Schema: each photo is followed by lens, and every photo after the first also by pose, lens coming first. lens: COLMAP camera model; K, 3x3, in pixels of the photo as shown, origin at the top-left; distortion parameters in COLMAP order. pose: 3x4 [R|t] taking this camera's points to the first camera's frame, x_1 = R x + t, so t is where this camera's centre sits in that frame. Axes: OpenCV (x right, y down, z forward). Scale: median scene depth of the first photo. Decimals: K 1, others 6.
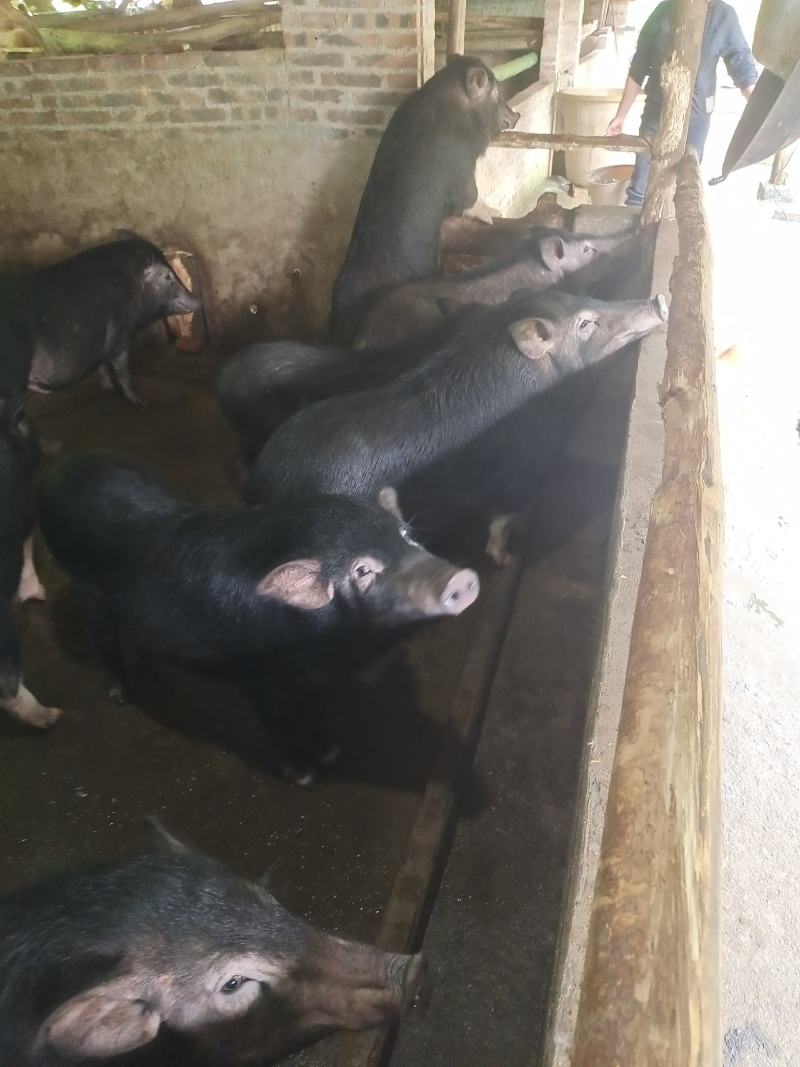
lens RADIAL K [[791.8, 0, 400.0], [0, 791.8, 533.5], [0, 0, 1]] dist [-0.000016, 0.004003]
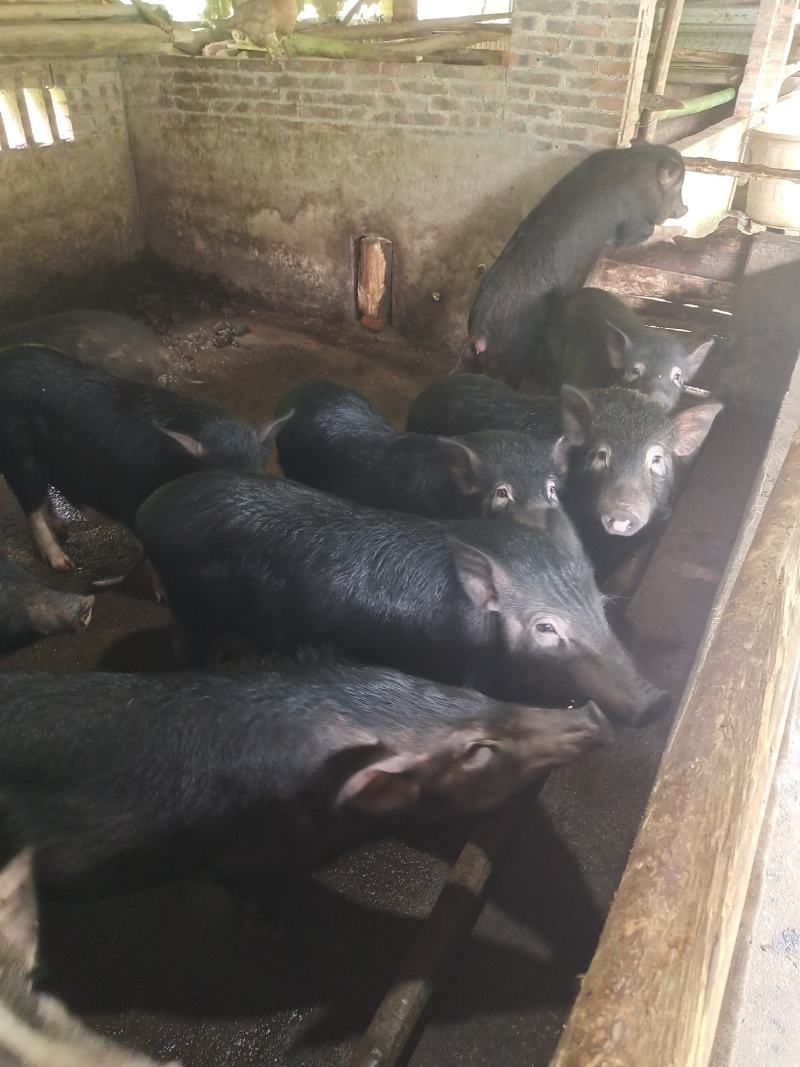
lens RADIAL K [[811.5, 0, 402.0], [0, 811.5, 533.4], [0, 0, 1]] dist [0.032376, -0.025061]
pose [[0.979345, 0.153513, -0.131592, -0.035127], [-0.157500, 0.987308, -0.020385, 0.080820], [0.126793, 0.040690, 0.991094, -0.129257]]
